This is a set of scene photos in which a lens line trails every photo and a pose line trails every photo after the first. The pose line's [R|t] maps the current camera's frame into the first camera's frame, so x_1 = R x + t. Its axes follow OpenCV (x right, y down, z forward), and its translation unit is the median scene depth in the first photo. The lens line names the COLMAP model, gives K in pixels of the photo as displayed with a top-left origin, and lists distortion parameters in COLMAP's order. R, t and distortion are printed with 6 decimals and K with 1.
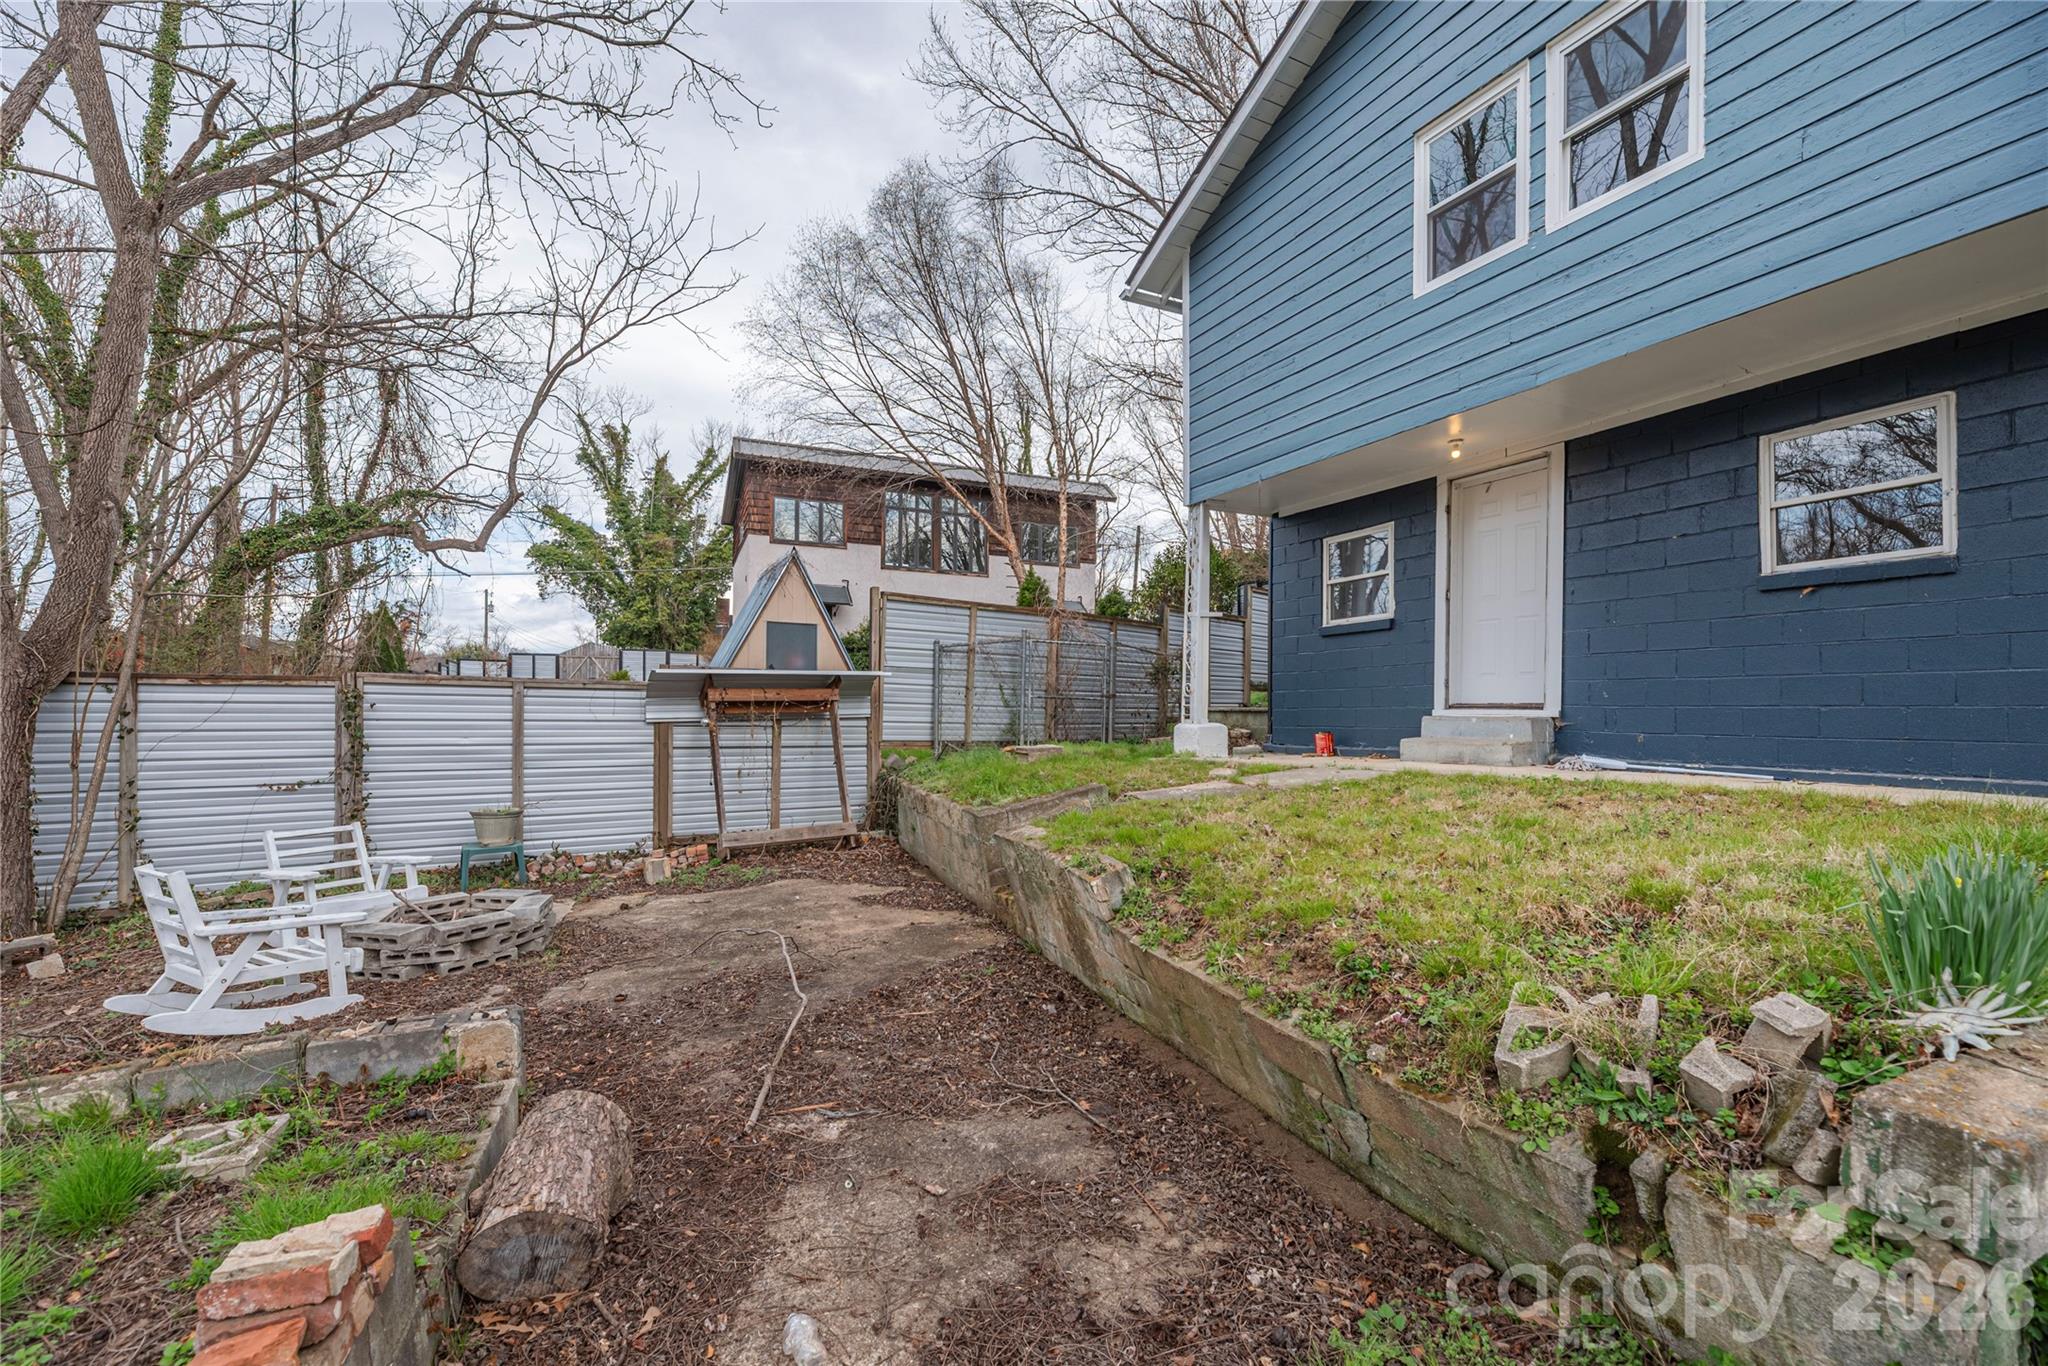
lens RADIAL K [[832.1, 0, 1029.6], [0, 832.1, 684.3], [0, 0, 1]] dist [-0.001383, 0.000405]
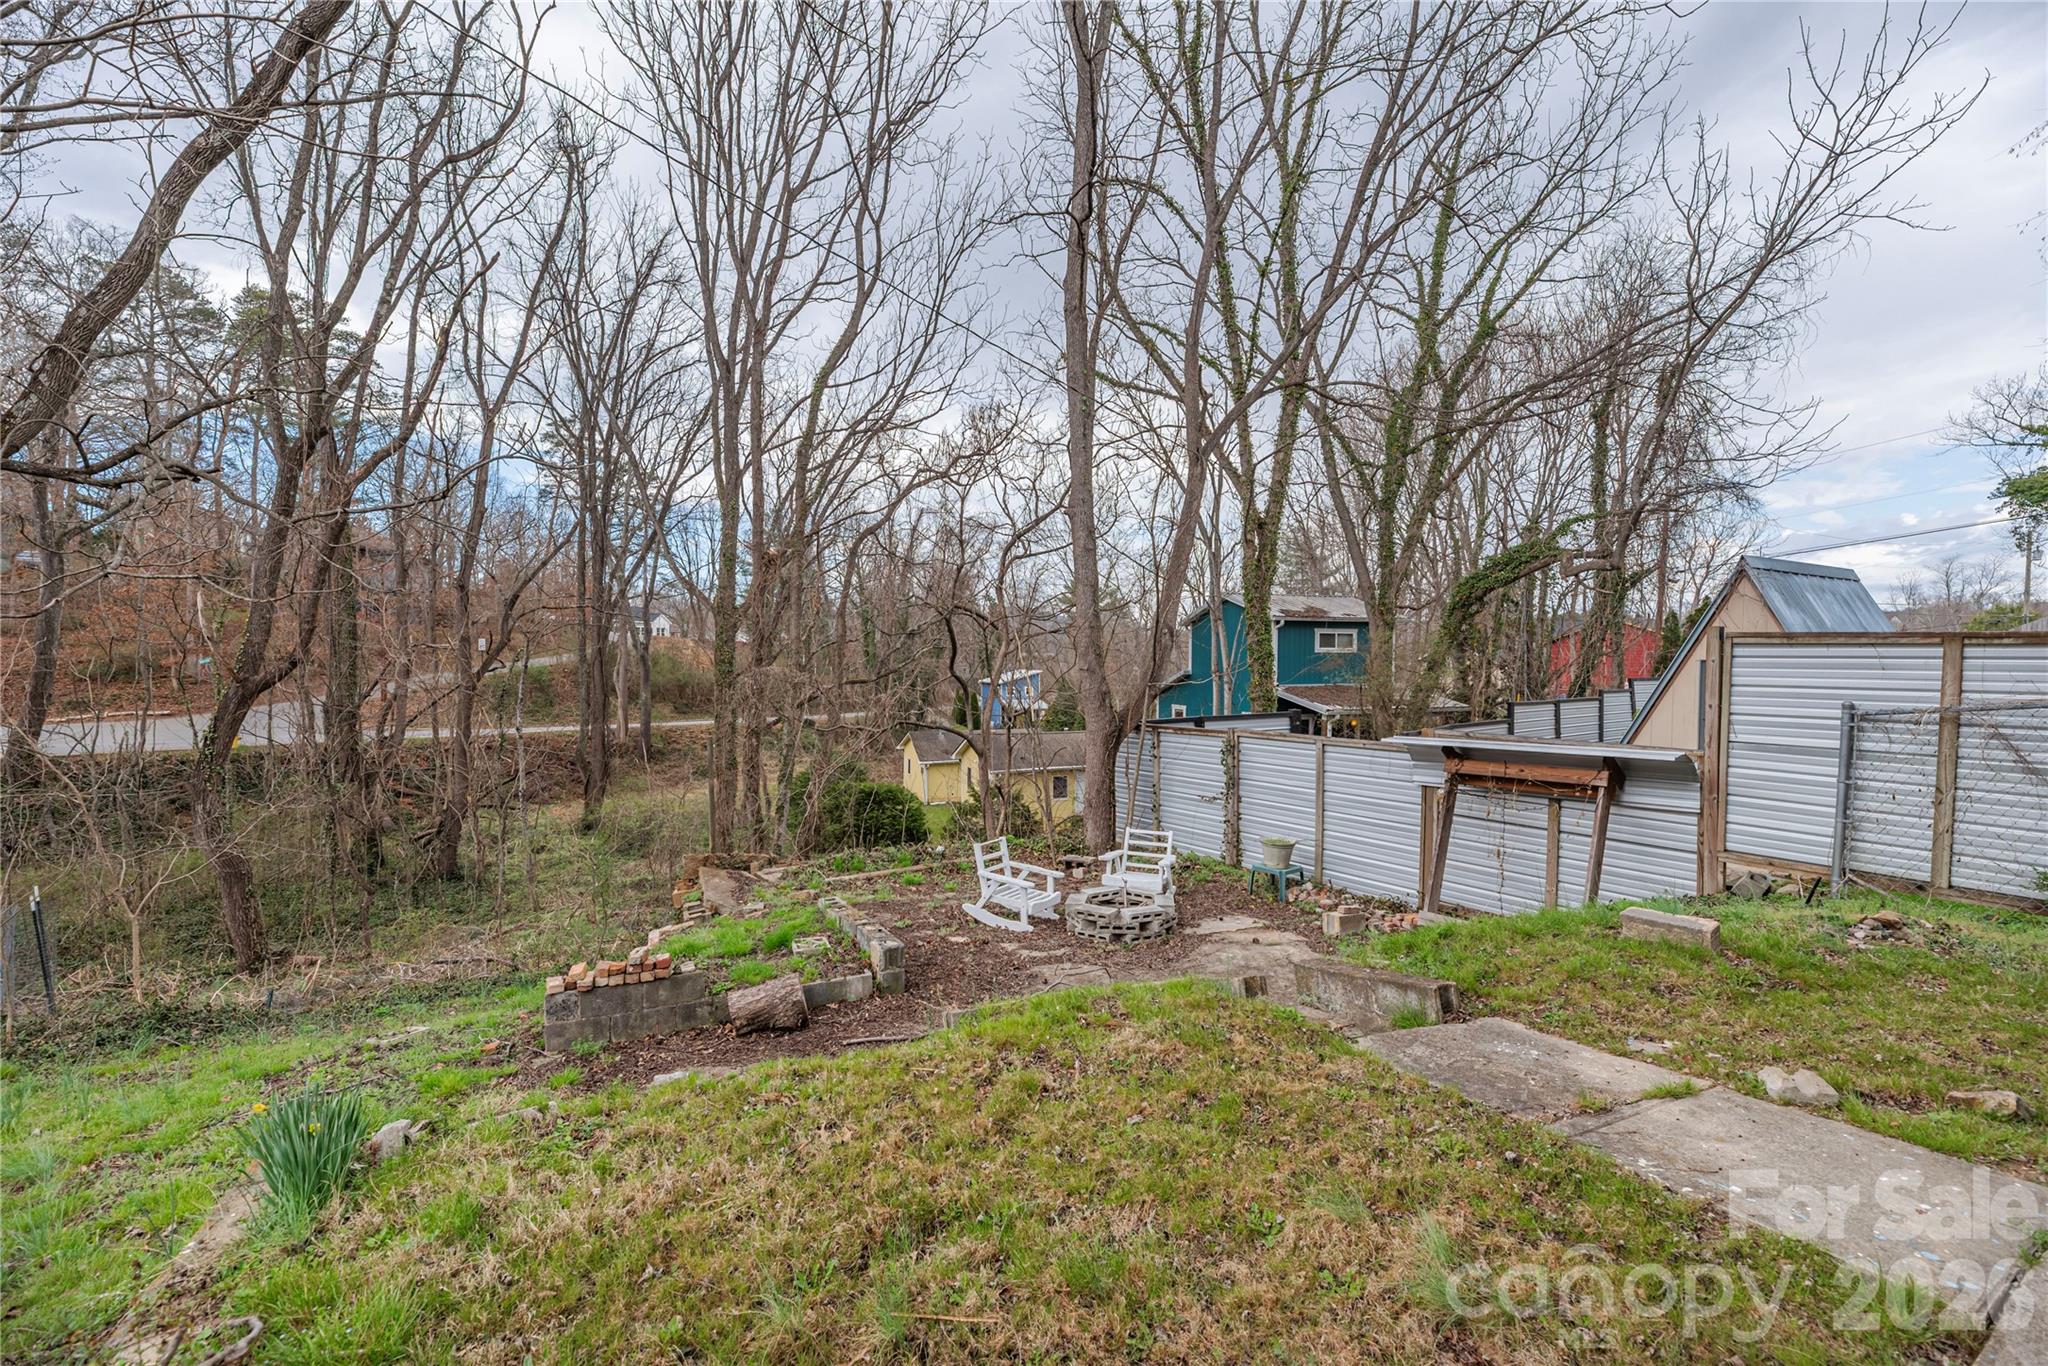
lens RADIAL K [[832.1, 0, 1029.6], [0, 832.1, 684.3], [0, 0, 1]] dist [-0.001383, 0.000405]
pose [[0.035701, 0.018686, -0.999188, 0.537133], [0.025075, 0.999494, 0.019588, -0.107371], [0.999048, -0.025754, 0.035214, 0.475922]]
